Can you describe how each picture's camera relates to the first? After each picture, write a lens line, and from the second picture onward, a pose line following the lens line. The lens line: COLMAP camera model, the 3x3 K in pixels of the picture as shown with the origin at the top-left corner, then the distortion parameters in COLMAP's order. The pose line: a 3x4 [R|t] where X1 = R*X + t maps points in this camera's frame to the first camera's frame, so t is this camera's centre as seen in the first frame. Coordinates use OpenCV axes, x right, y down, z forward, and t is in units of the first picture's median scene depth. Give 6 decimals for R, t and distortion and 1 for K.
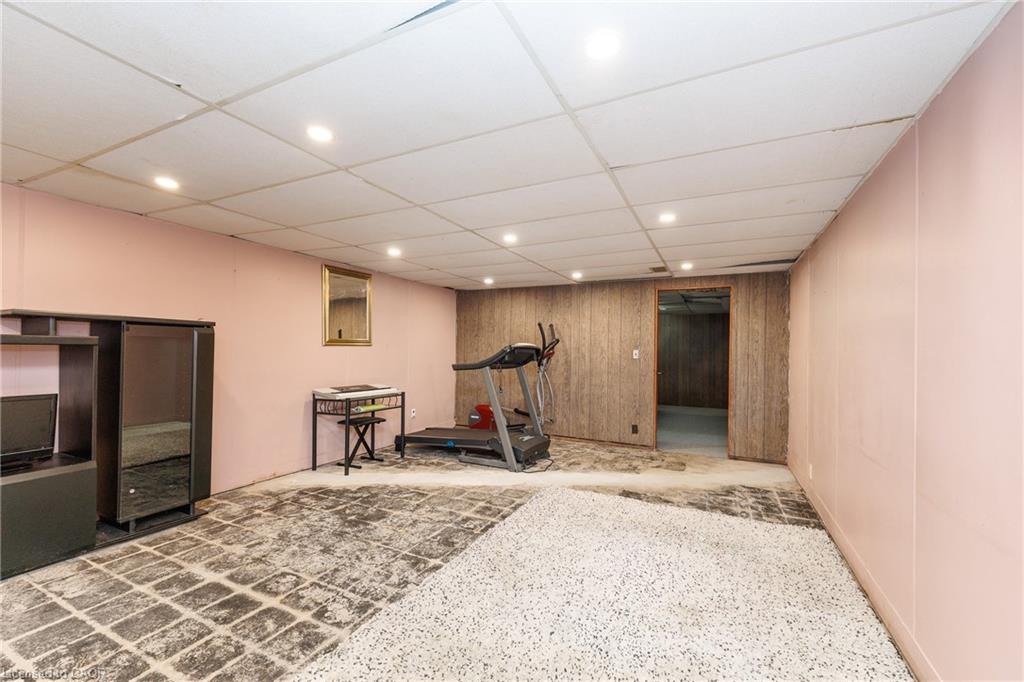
lens RADIAL K [[424.1, 0, 511.7], [0, 424.1, 344.8], [0, 0, 1]] dist [0.006403, -0.004027]
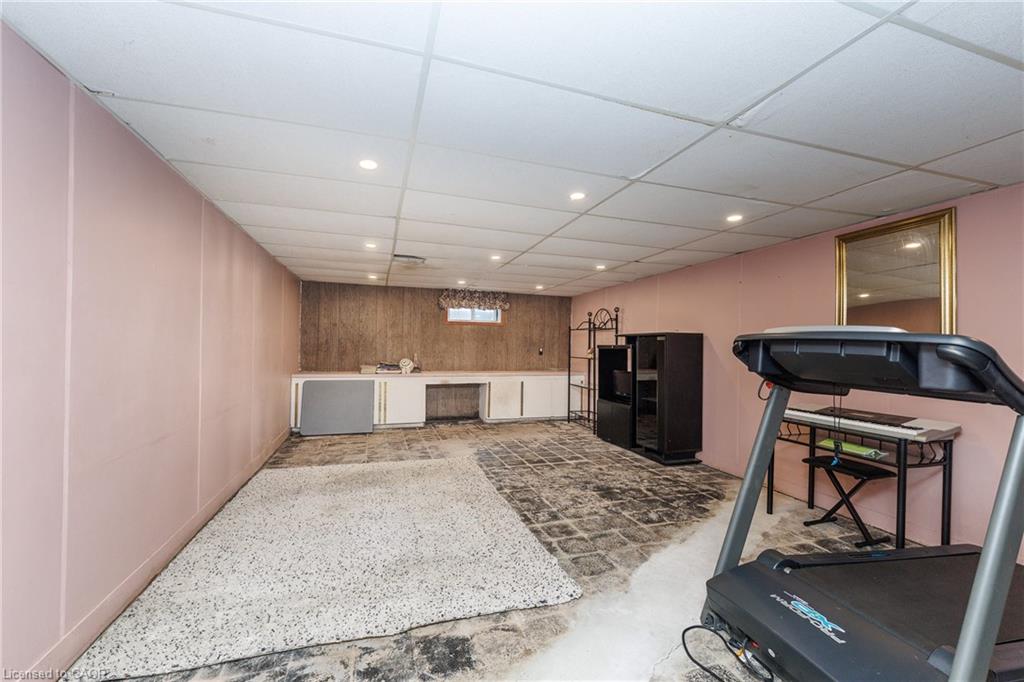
lens RADIAL K [[424.1, 0, 511.3], [0, 424.1, 346.3], [0, 0, 1]] dist [0.006403, -0.004027]
pose [[-0.721091, -0.029486, -0.692212, 0.663896], [-0.019282, 0.999561, -0.022491, 0.035827], [0.692572, -0.002871, -0.721343, 1.640814]]
